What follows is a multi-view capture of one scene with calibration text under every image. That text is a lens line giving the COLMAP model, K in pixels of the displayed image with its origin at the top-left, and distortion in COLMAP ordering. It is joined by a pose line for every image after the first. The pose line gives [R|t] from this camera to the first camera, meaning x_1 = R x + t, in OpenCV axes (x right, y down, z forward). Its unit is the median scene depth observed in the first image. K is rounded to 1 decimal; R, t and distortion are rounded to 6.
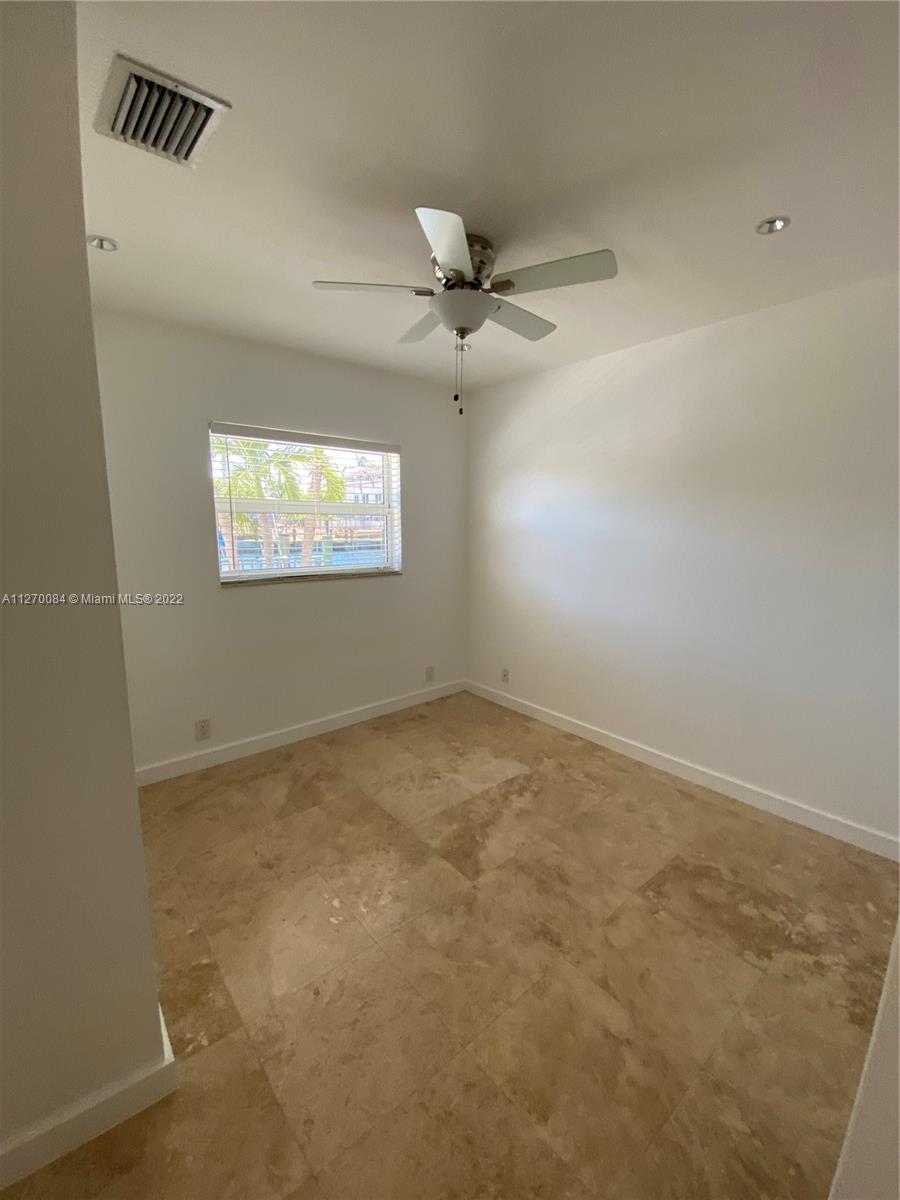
lens RADIAL K [[489.1, 0, 450.0], [0, 489.1, 600.0], [0, 0, 1]] dist [0.000122, -0.000311]
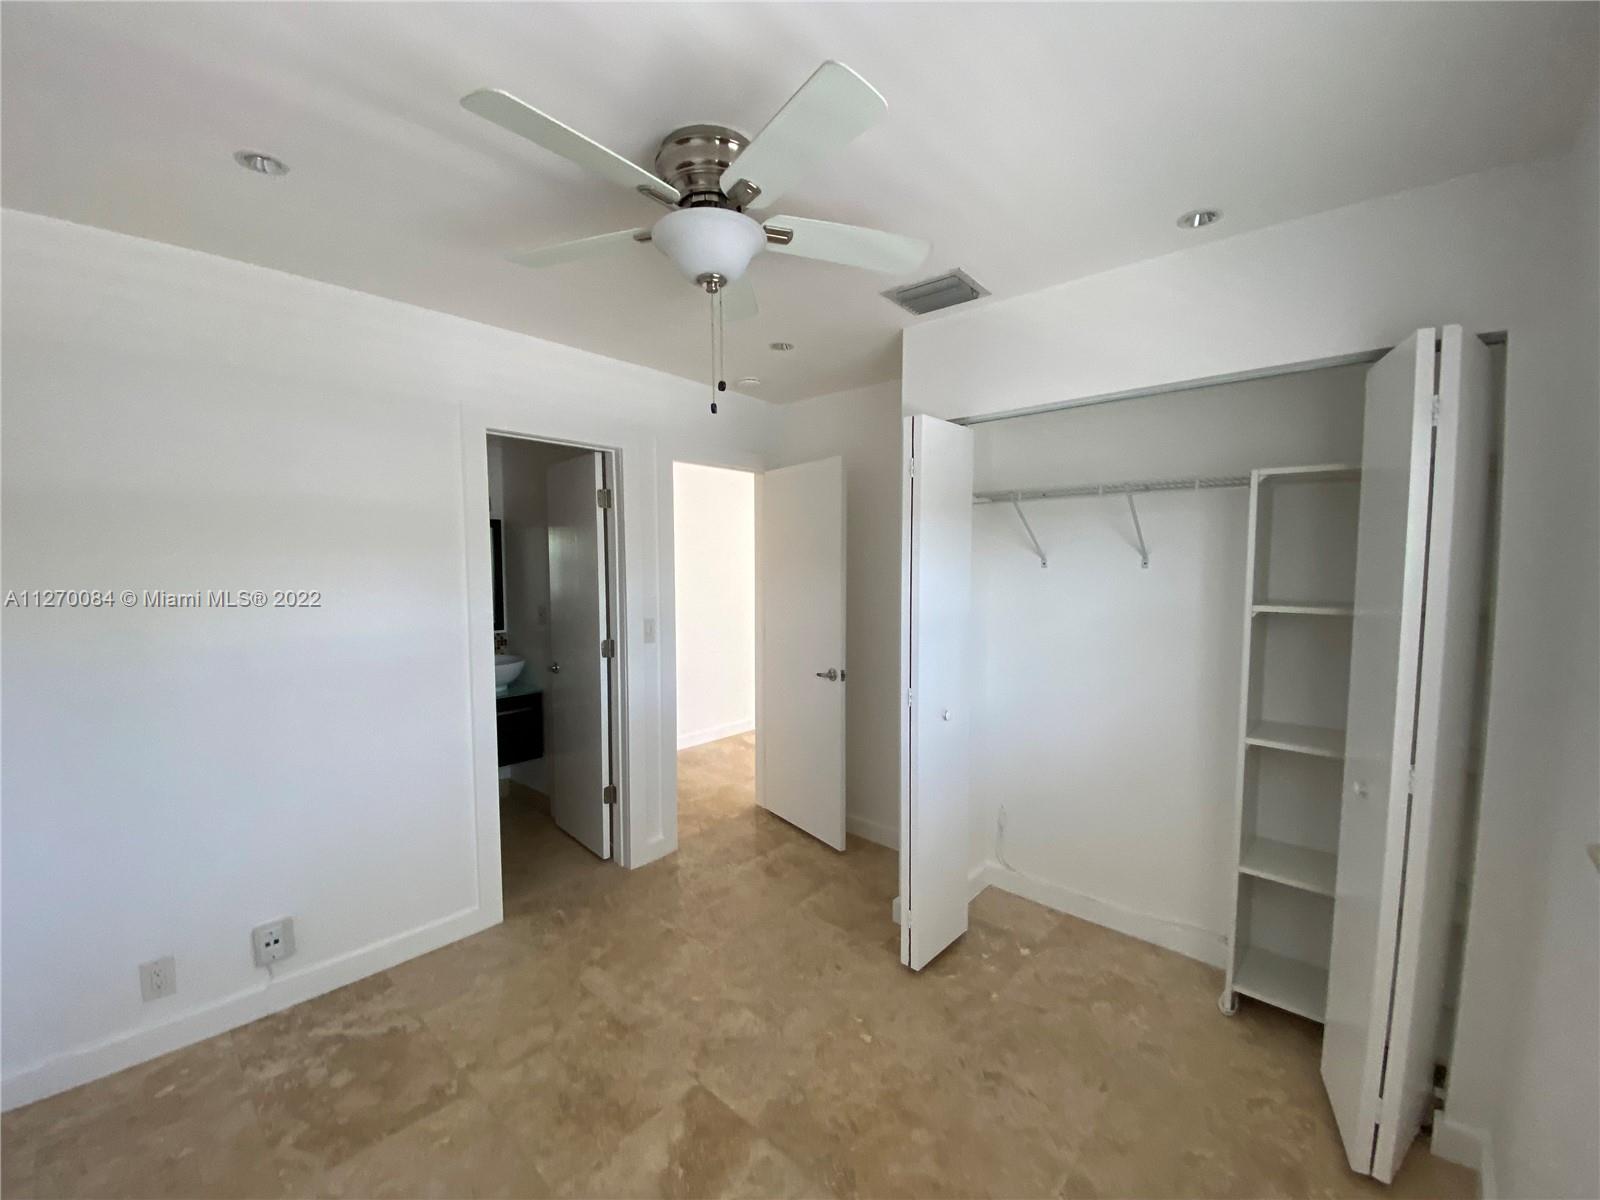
lens RADIAL K [[652.2, 0, 796.4], [0, 652.2, 607.6], [0, 0, 1]] dist [0.000122, -0.000311]
pose [[-0.991870, 0.002961, -0.127224, 0.023631], [-0.026861, 0.972334, 0.232046, -0.338559], [0.124391, 0.233577, -0.964349, 1.849091]]
